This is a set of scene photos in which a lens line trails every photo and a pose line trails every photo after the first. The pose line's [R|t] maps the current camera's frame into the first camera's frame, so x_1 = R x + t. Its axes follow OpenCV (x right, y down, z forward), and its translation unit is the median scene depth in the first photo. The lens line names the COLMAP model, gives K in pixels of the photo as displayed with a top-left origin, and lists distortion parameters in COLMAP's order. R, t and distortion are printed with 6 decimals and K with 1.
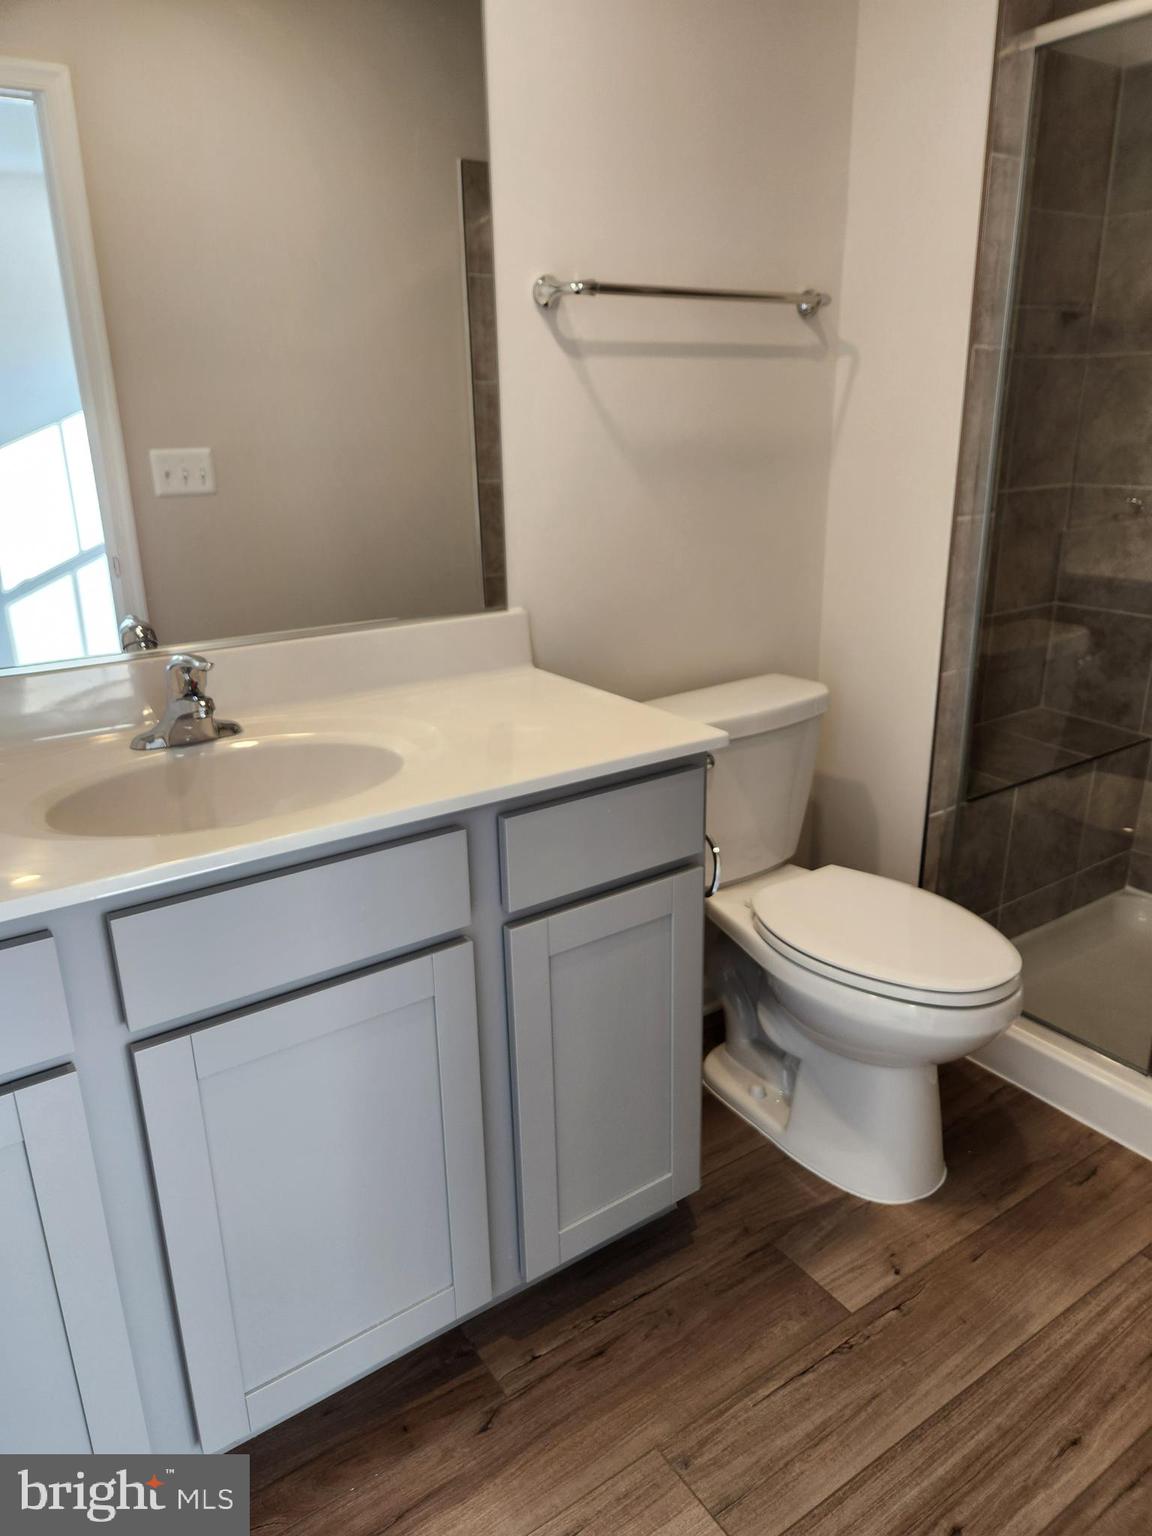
lens RADIAL K [[1037.1, 0, 579.3], [0, 1037.1, 777.2], [0, 0, 1]] dist [0.069267, -0.049232]
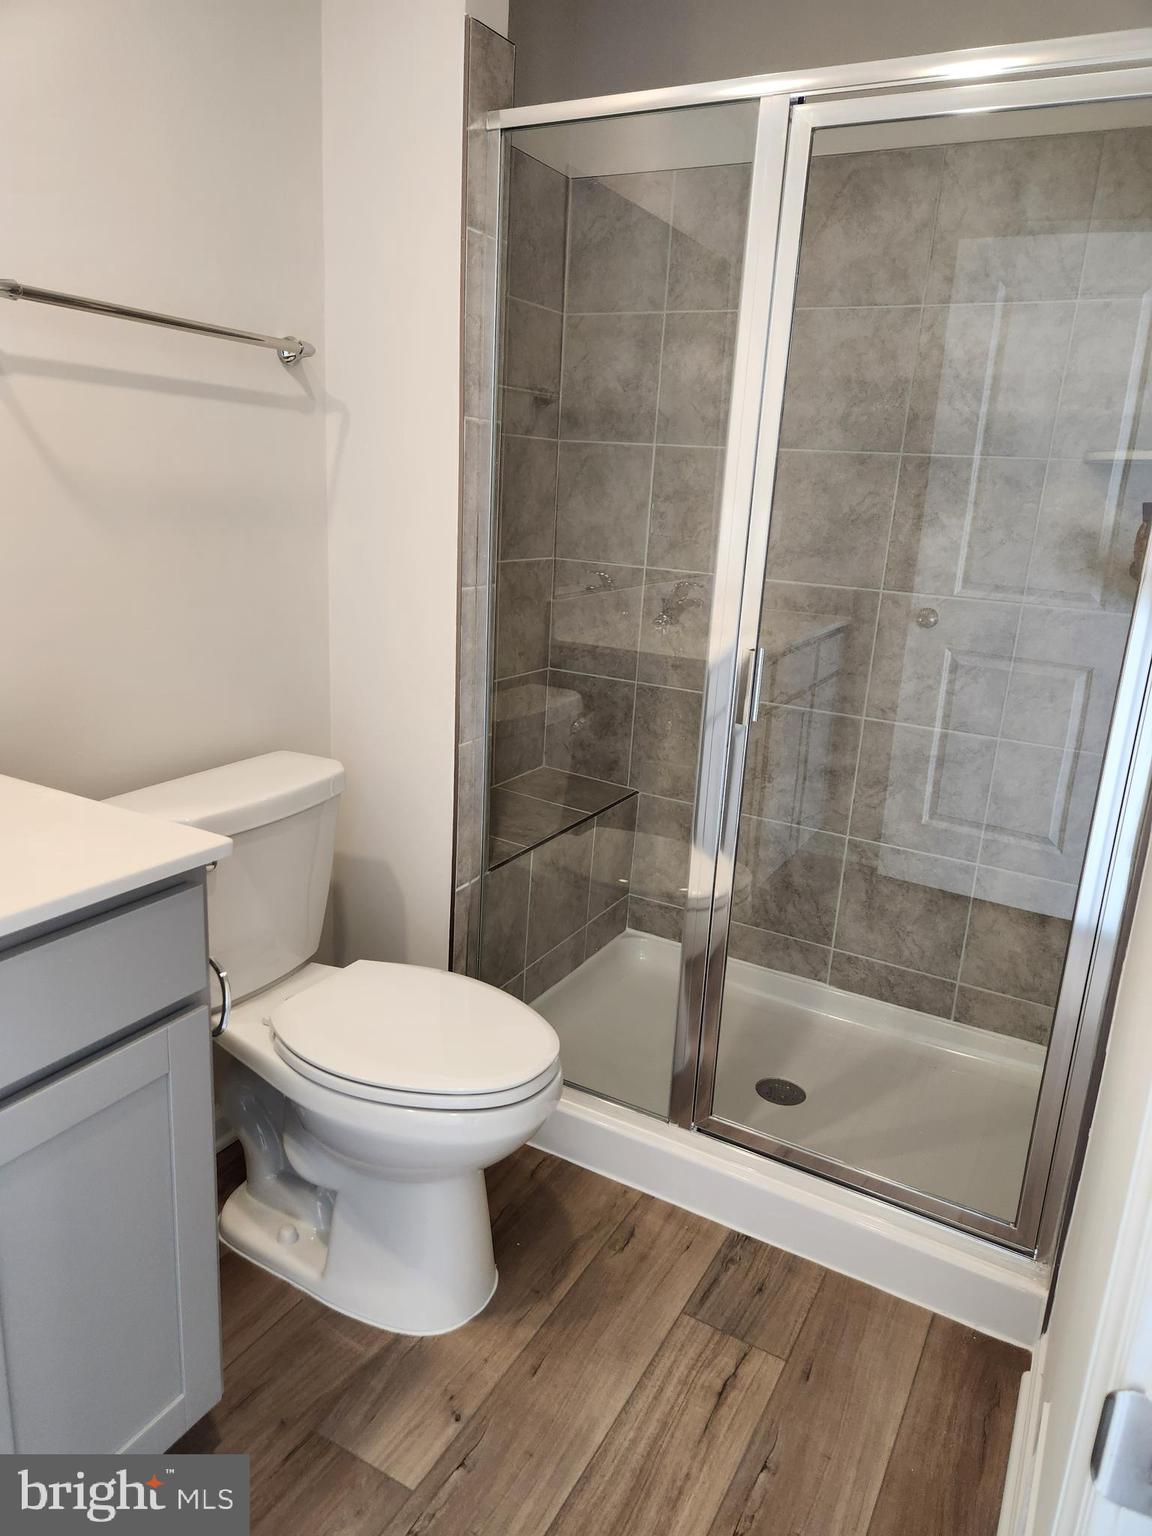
lens RADIAL K [[1037.1, 0, 579.6], [0, 1037.1, 751.8], [0, 0, 1]] dist [0.069267, -0.049232]
pose [[0.891584, -0.046252, 0.450488, 0.014274], [0.079828, 0.995245, -0.055809, -0.030891], [-0.445765, 0.085720, 0.891036, 0.097356]]
